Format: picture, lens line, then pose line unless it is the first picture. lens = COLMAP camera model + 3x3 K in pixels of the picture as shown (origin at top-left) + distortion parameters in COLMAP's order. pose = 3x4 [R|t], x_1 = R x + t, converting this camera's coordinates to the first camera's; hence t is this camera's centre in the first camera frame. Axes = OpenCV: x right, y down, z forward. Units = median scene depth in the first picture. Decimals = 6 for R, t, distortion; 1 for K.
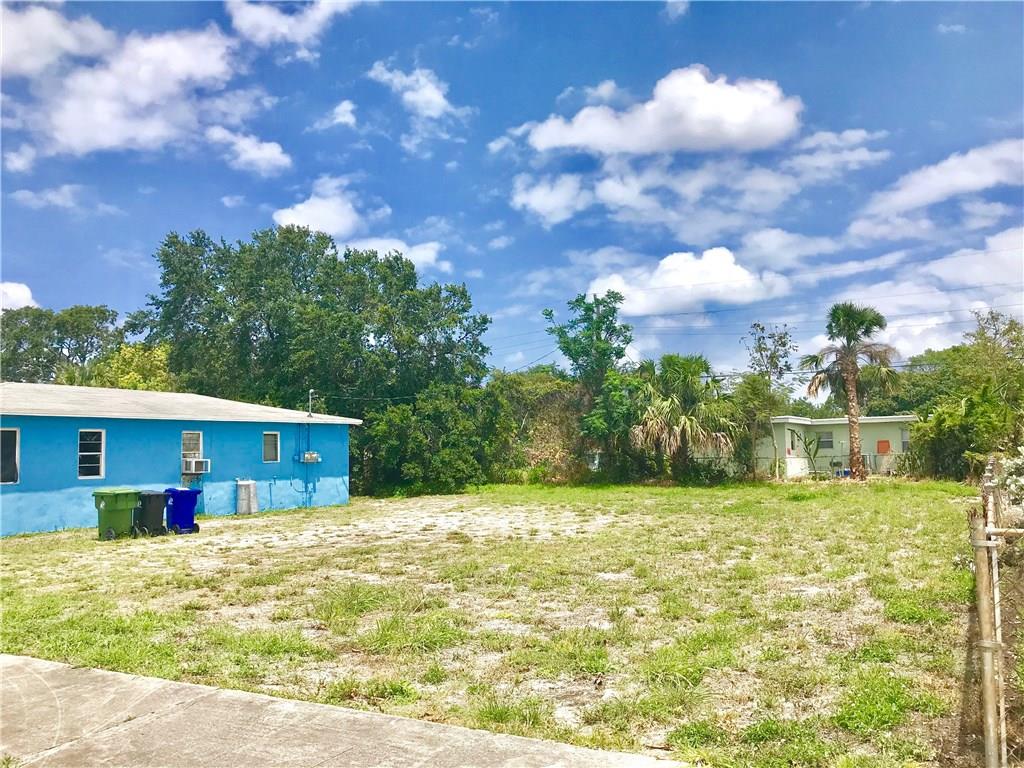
lens RADIAL K [[825.1, 0, 532.8], [0, 825.1, 399.5], [0, 0, 1]] dist [-0.008524, 0.051300]
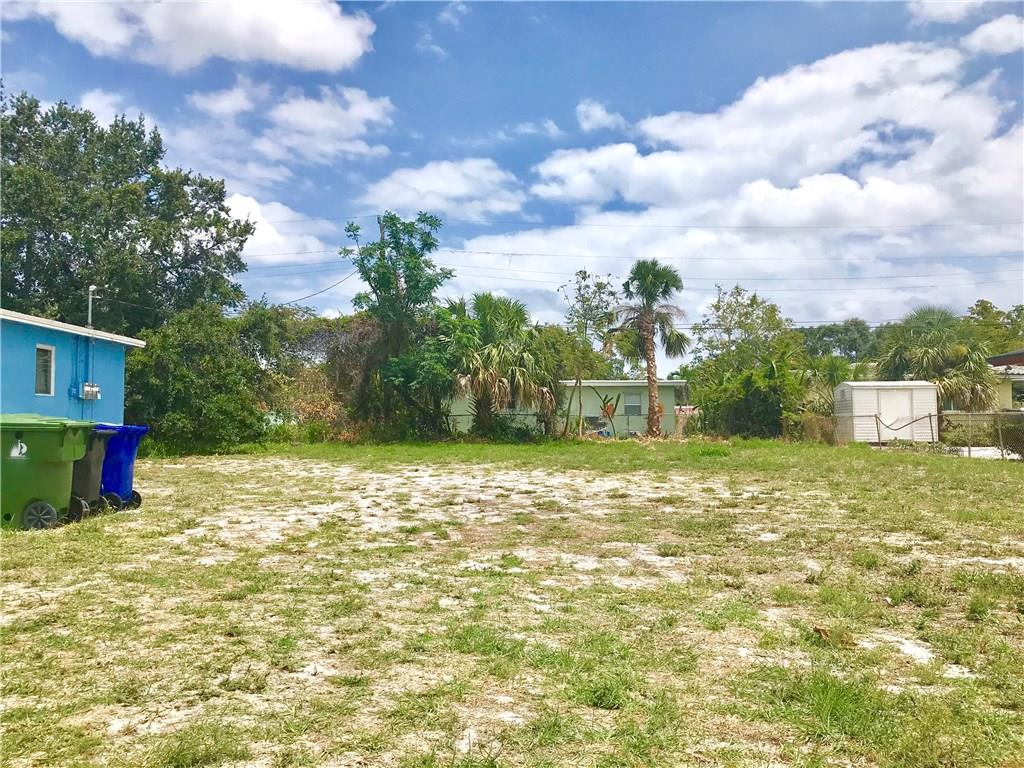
lens RADIAL K [[825.1, 0, 532.8], [0, 825.1, 399.5], [0, 0, 1]] dist [-0.008524, 0.051300]
pose [[0.840459, 0.034526, 0.540775, -0.279485], [-0.053635, 0.998368, 0.019617, 0.038727], [-0.539215, -0.045492, 0.840939, 0.238267]]
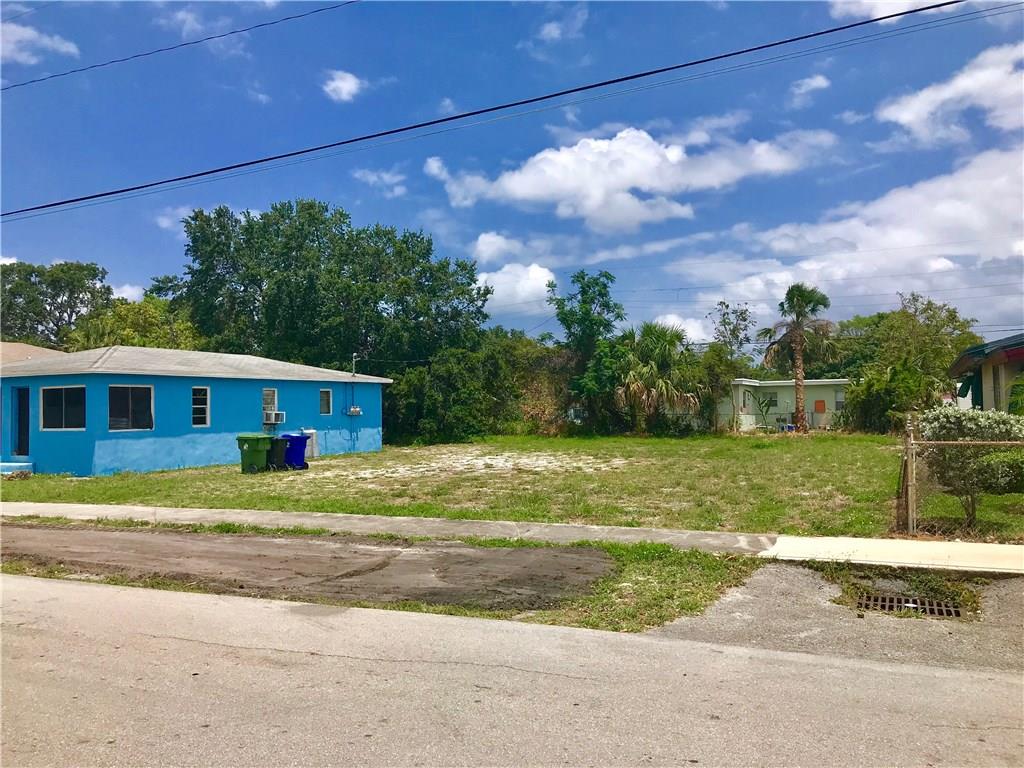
lens RADIAL K [[825.1, 0, 532.8], [0, 825.1, 399.5], [0, 0, 1]] dist [-0.008524, 0.051300]
pose [[0.996737, 0.009145, 0.080197, -0.094398], [-0.013481, 0.998466, 0.053704, -0.011040], [-0.079583, -0.054610, 0.995331, -0.164994]]
